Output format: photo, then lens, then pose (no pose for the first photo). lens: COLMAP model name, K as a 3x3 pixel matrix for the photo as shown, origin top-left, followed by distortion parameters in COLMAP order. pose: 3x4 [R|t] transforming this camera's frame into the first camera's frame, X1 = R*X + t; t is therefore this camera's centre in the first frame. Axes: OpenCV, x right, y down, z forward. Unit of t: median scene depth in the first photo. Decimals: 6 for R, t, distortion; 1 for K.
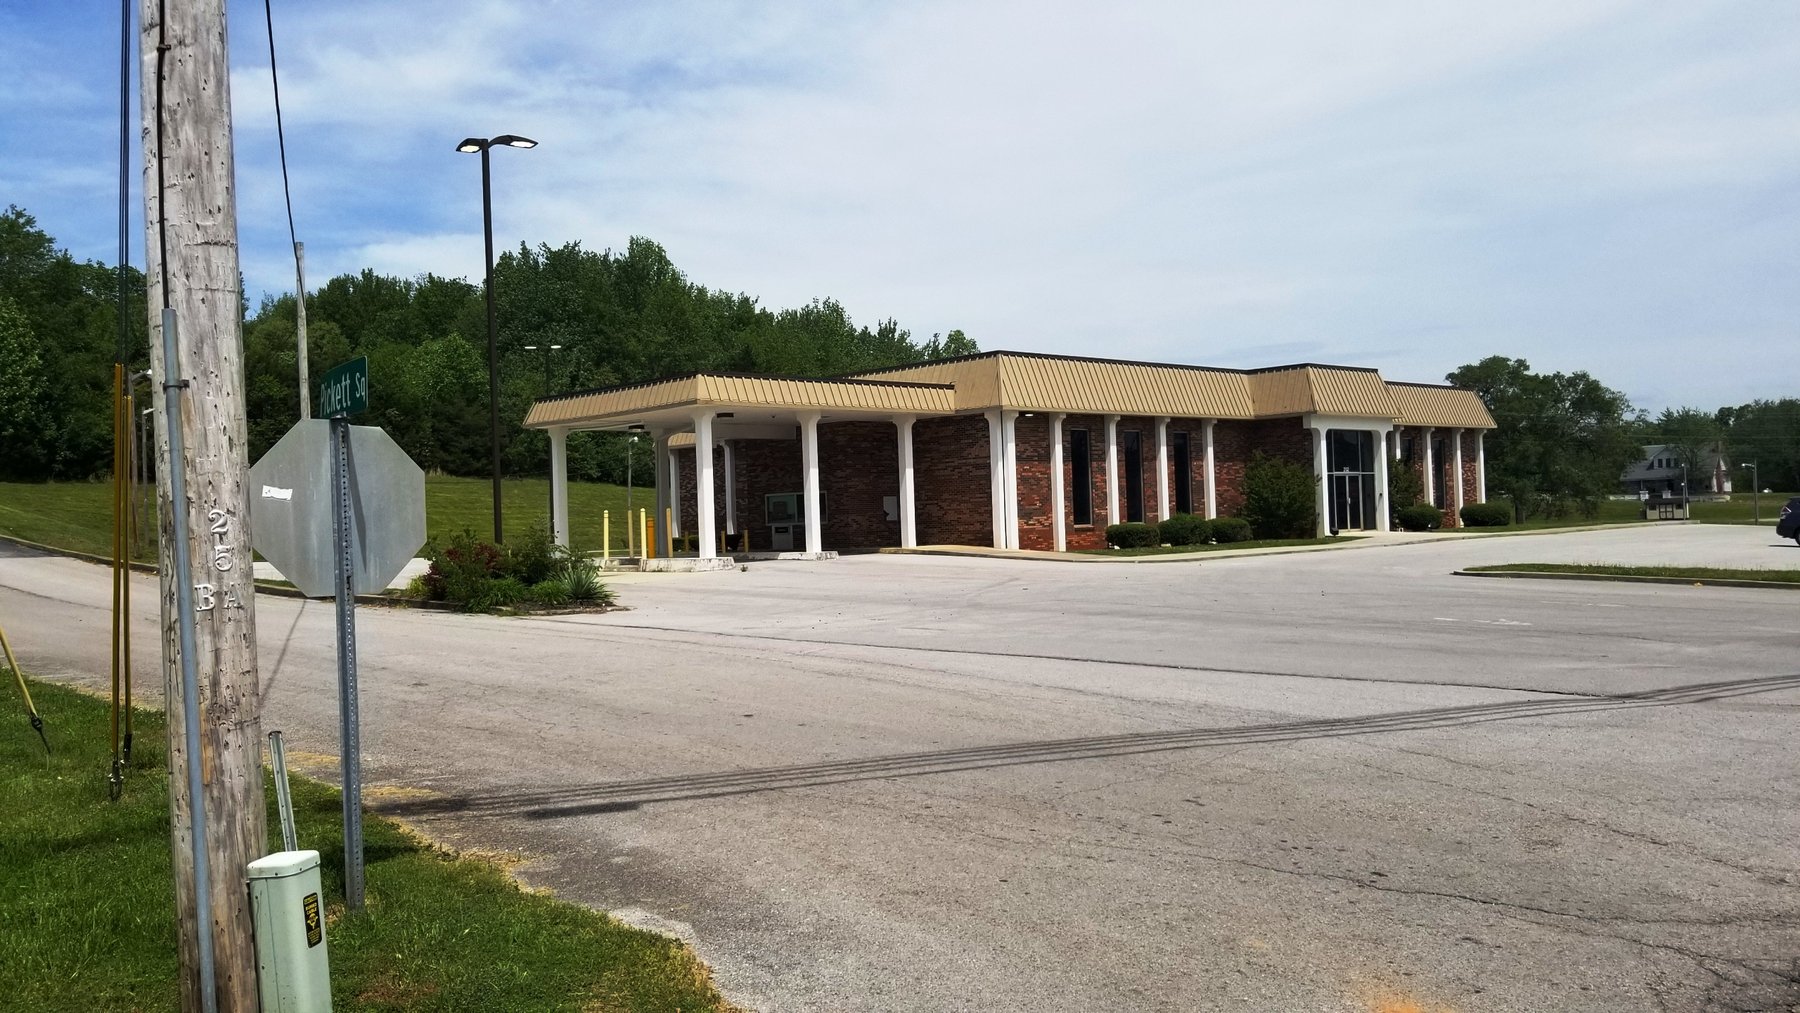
lens RADIAL K [[1388.8, 0, 894.0], [0, 1388.8, 463.2], [0, 0, 1]] dist [0.054113, -0.106720]
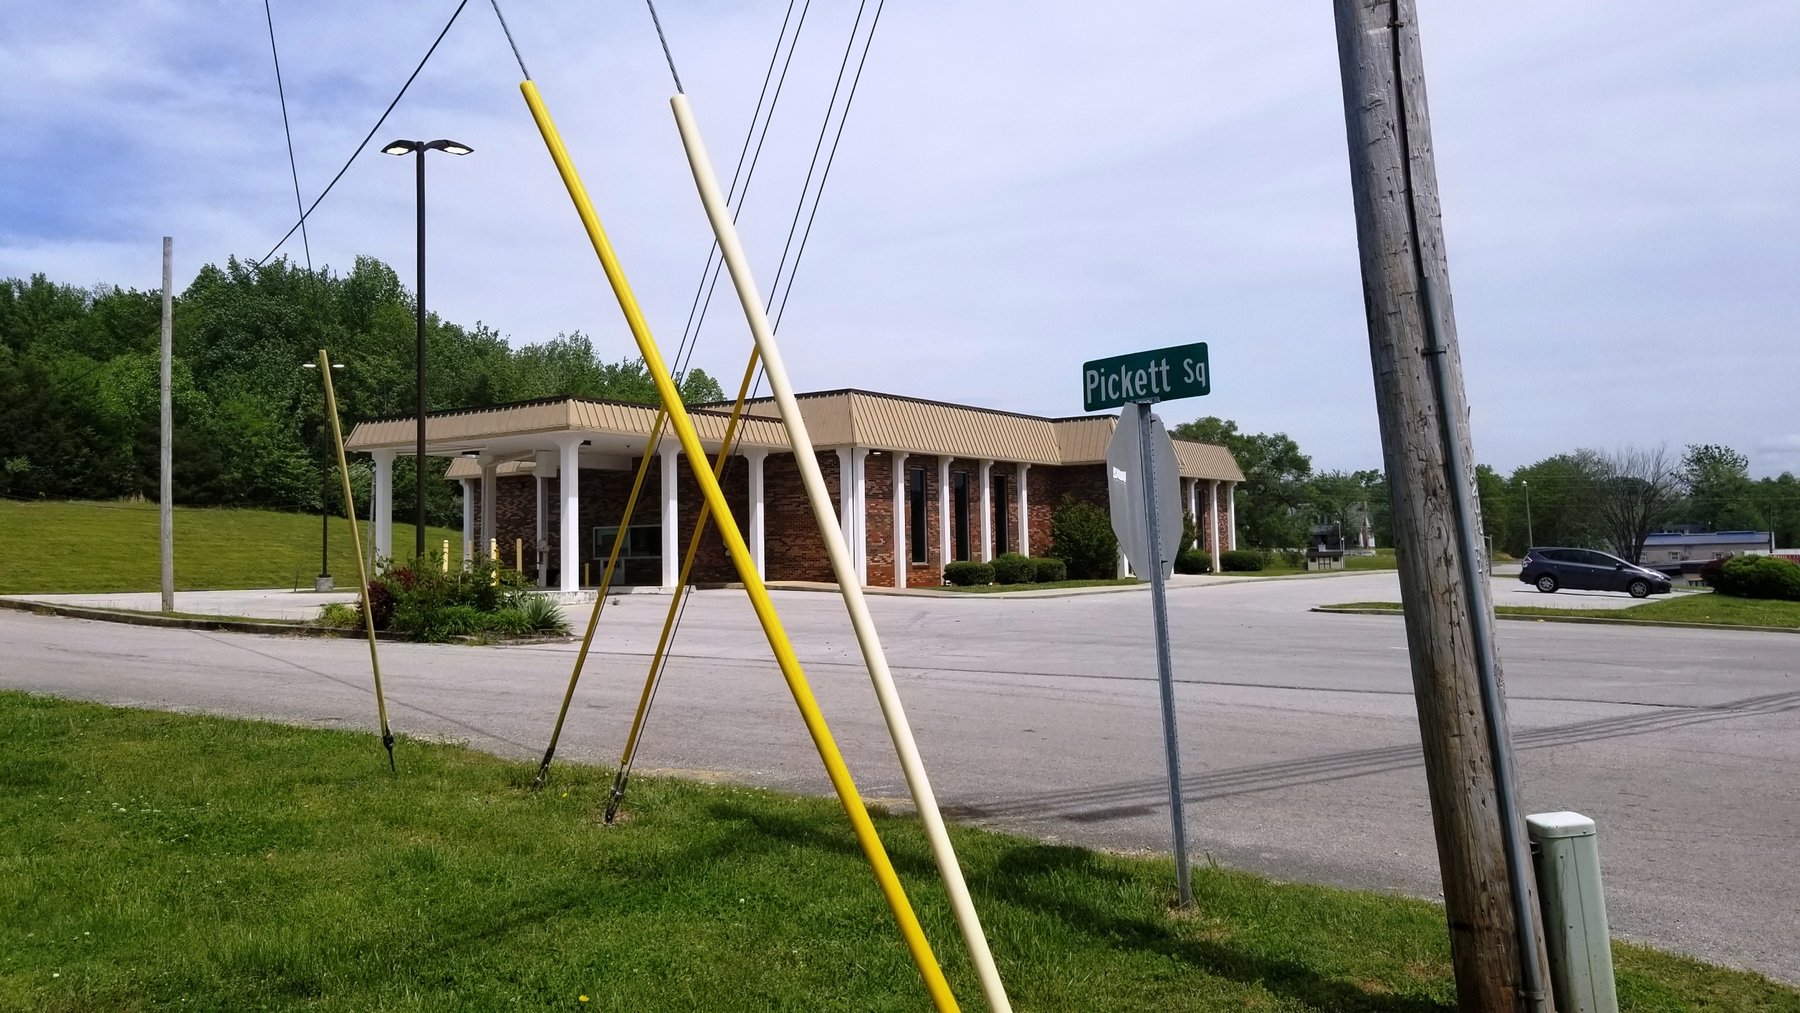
lens RADIAL K [[1378.0, 0, 899.3], [0, 1378.0, 408.3], [0, 0, 1]] dist [0.071088, -0.151596]
pose [[0.973260, 0.039896, 0.226214, -0.101701], [-0.023538, 0.996939, -0.074555, 0.006497], [-0.228496, 0.067237, 0.971220, 0.010600]]
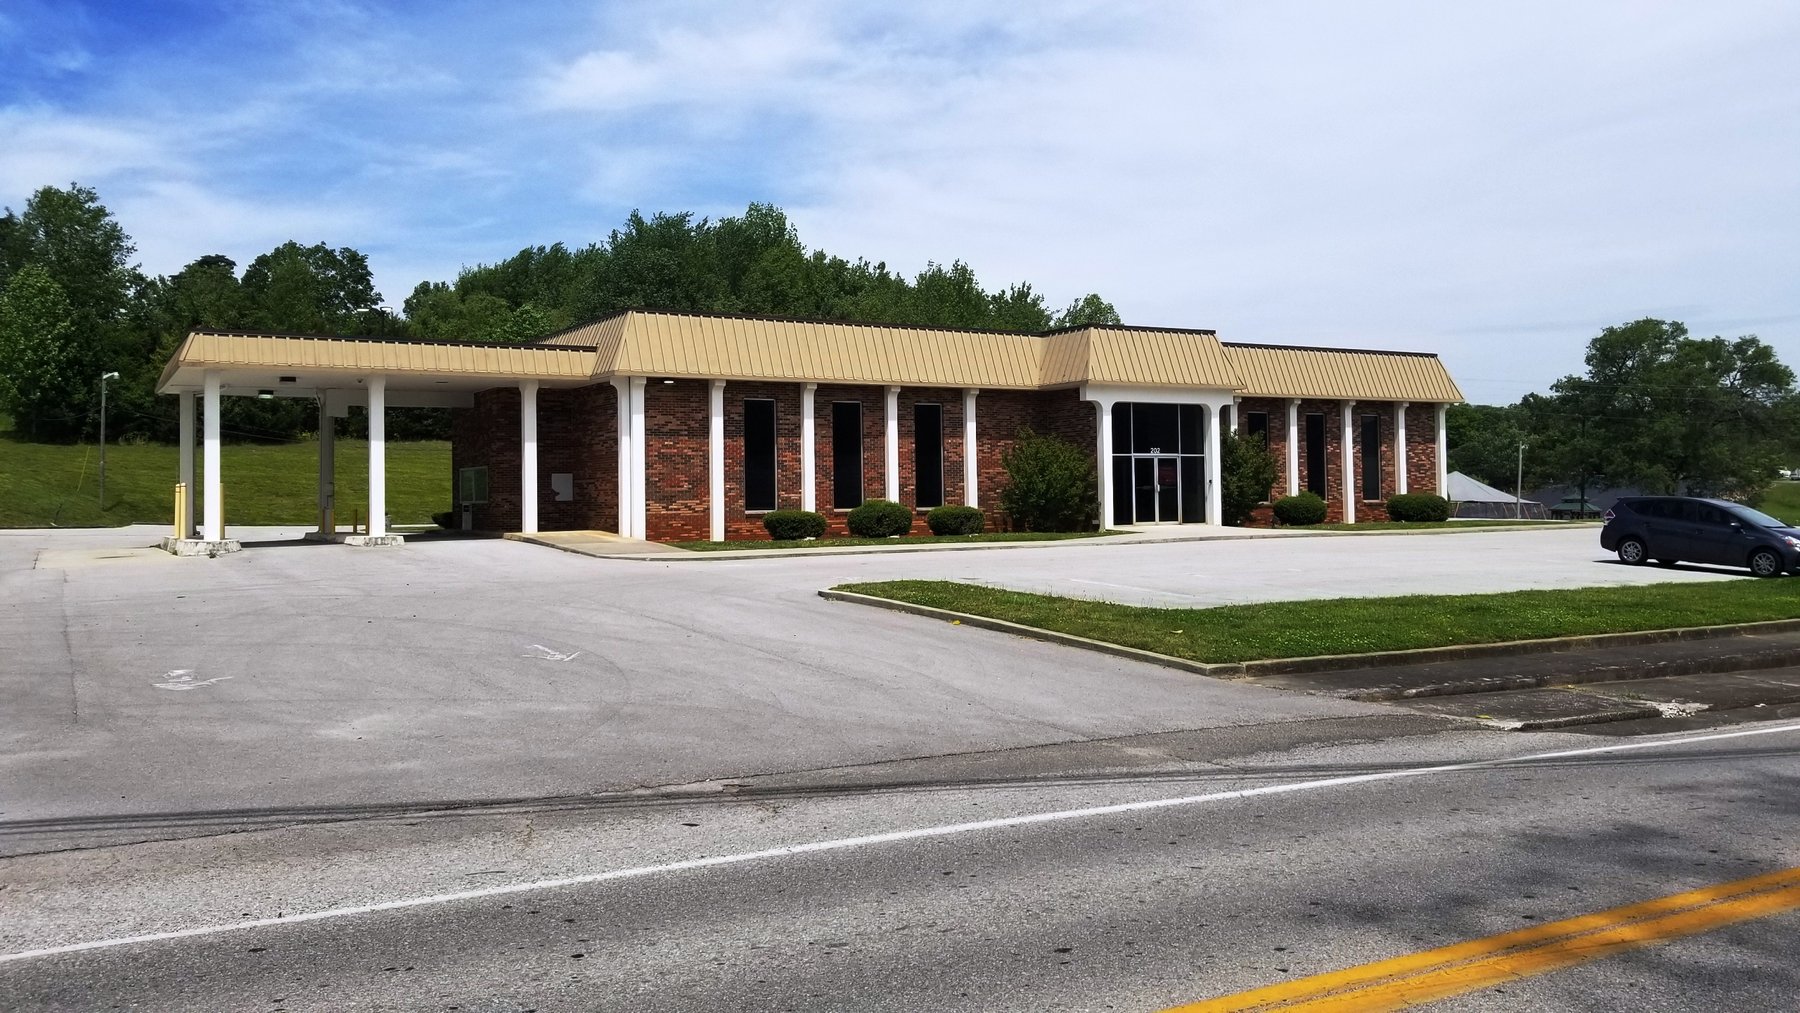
lens RADIAL K [[1389.8, 0, 924.6], [0, 1389.8, 512.1], [0, 0, 1]] dist [0.072160, -0.155632]
pose [[0.977996, 0.024096, -0.207225, 0.376688], [-0.012457, 0.998280, 0.057286, -0.005031], [0.208249, -0.053444, 0.976615, 0.161563]]
